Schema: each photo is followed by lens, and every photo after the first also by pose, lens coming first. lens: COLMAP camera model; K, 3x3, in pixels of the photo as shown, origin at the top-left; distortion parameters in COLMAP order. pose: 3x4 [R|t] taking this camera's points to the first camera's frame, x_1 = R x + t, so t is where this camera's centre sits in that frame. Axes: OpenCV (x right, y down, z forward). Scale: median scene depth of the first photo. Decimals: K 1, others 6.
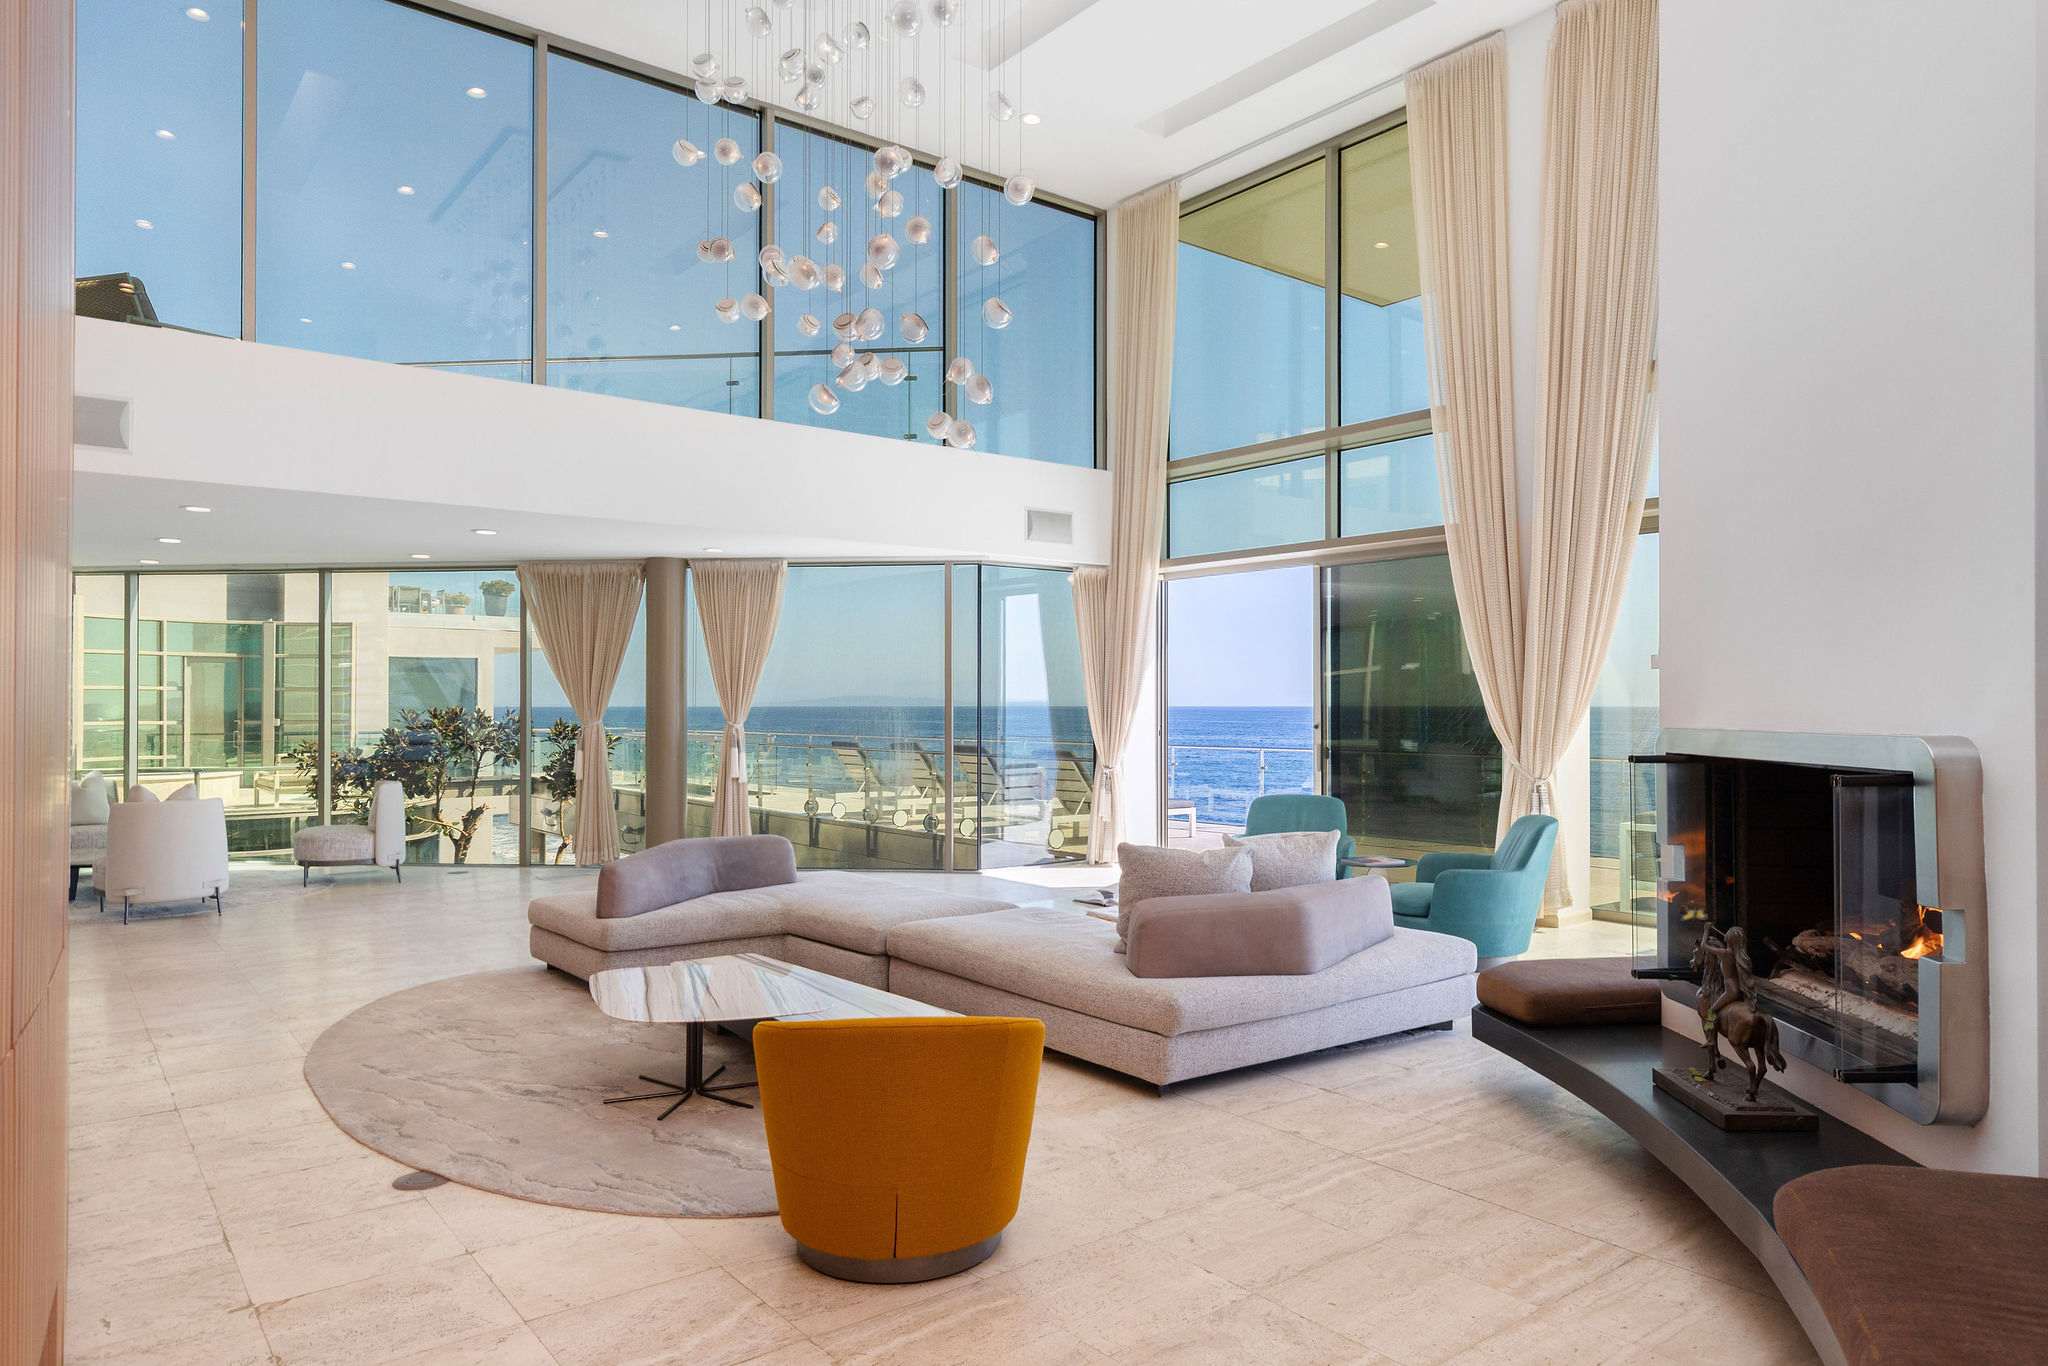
lens RADIAL K [[1285.7, 0, 1022.2], [0, 1285.7, 685.4], [0, 0, 1]] dist [-0.006692, -0.000384]
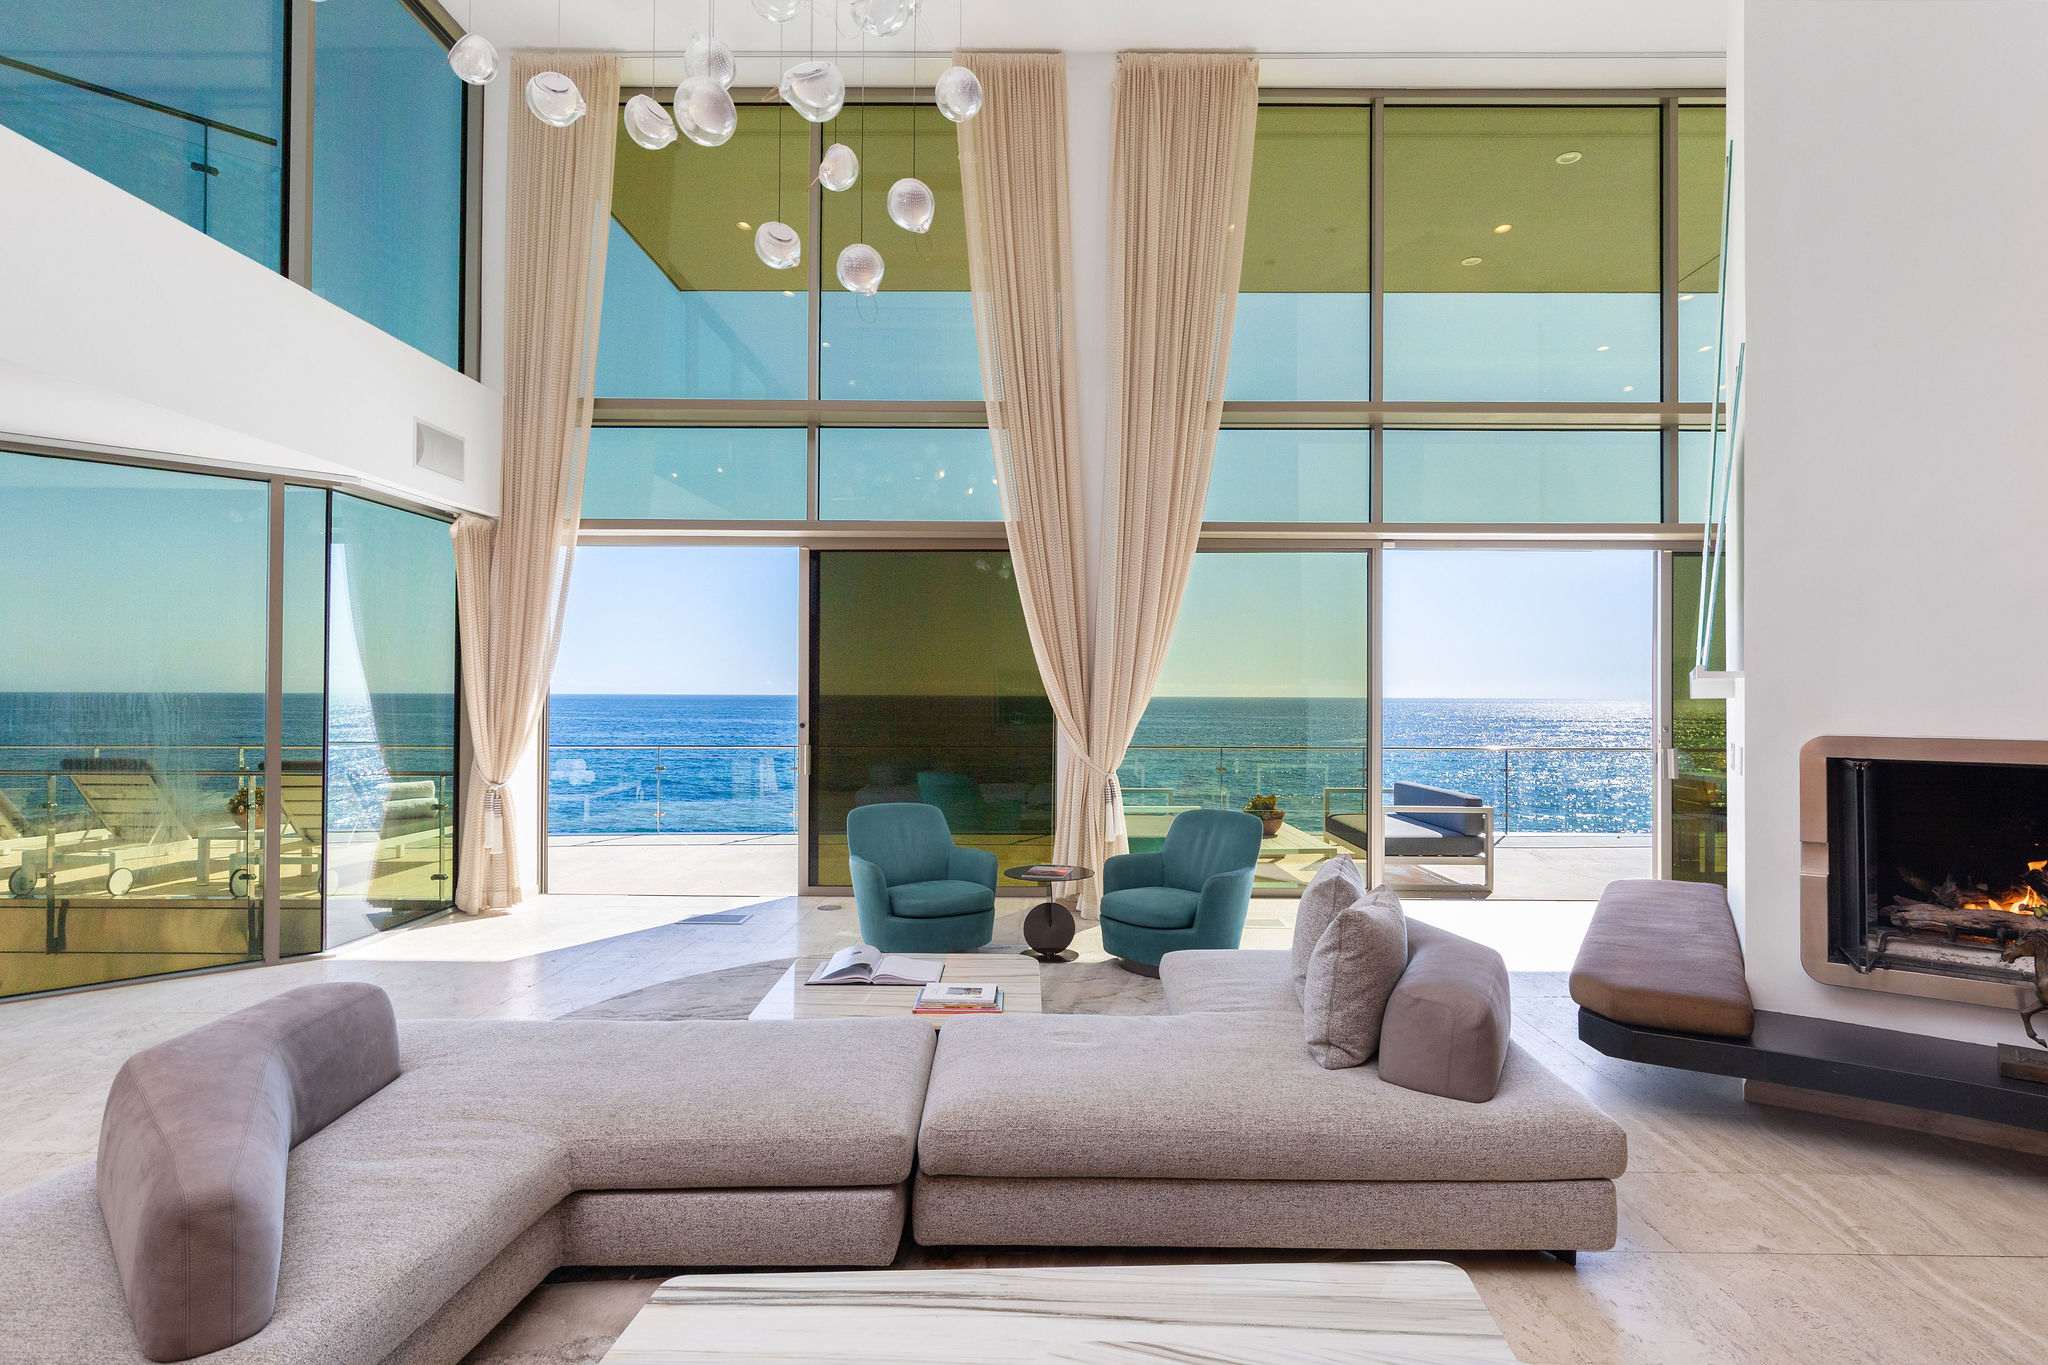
lens RADIAL K [[1042.5, 0, 1028.9], [0, 1042.5, 691.6], [0, 0, 1]] dist [-0.002714, -0.000892]
pose [[0.627418, 0.001114, 0.778682, -0.293178], [-0.021414, 0.999645, 0.015824, -0.004924], [-0.778388, -0.026603, 0.627219, 0.463887]]
